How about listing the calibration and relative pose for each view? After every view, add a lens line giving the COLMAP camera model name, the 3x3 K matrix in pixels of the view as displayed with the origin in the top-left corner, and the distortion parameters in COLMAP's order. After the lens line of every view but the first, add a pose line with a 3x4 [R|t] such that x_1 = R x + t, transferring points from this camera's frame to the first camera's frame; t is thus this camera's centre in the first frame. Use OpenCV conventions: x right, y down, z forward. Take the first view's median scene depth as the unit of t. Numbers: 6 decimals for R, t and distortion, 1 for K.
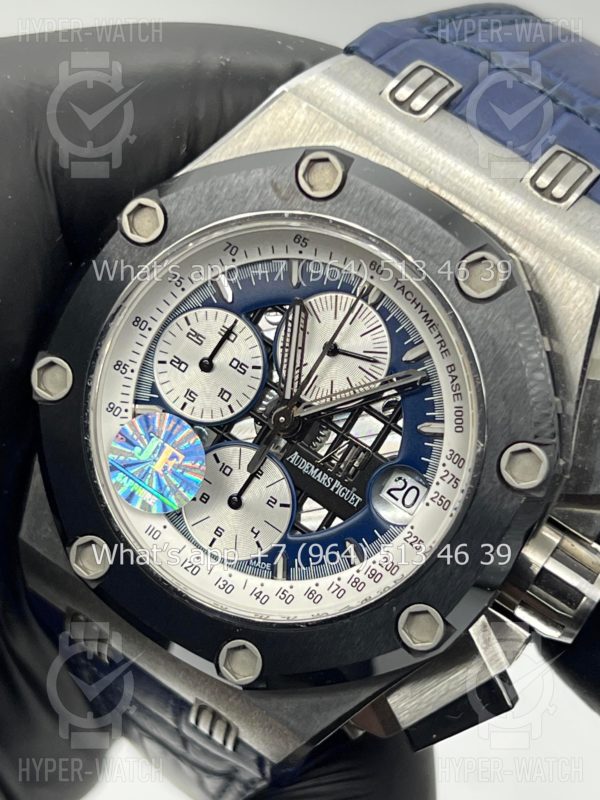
lens RADIAL K [[1872.8, 0, 305.0], [0, 1872.8, 410.2], [0, 0, 1]] dist [0.273285, 0.000000]
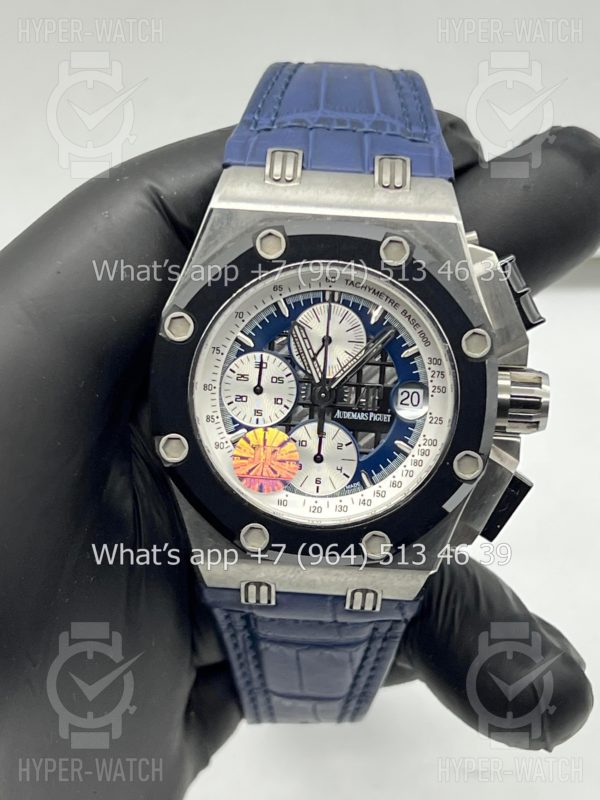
lens RADIAL K [[1872.8, 0, 303.4], [0, 1872.8, 408.2], [0, 0, 1]] dist [0.273285, 0.000000]
pose [[0.852044, -0.491517, 0.180090, -0.304871], [0.490100, 0.869901, 0.055443, -0.078128], [-0.183912, 0.041022, 0.982086, -0.504052]]
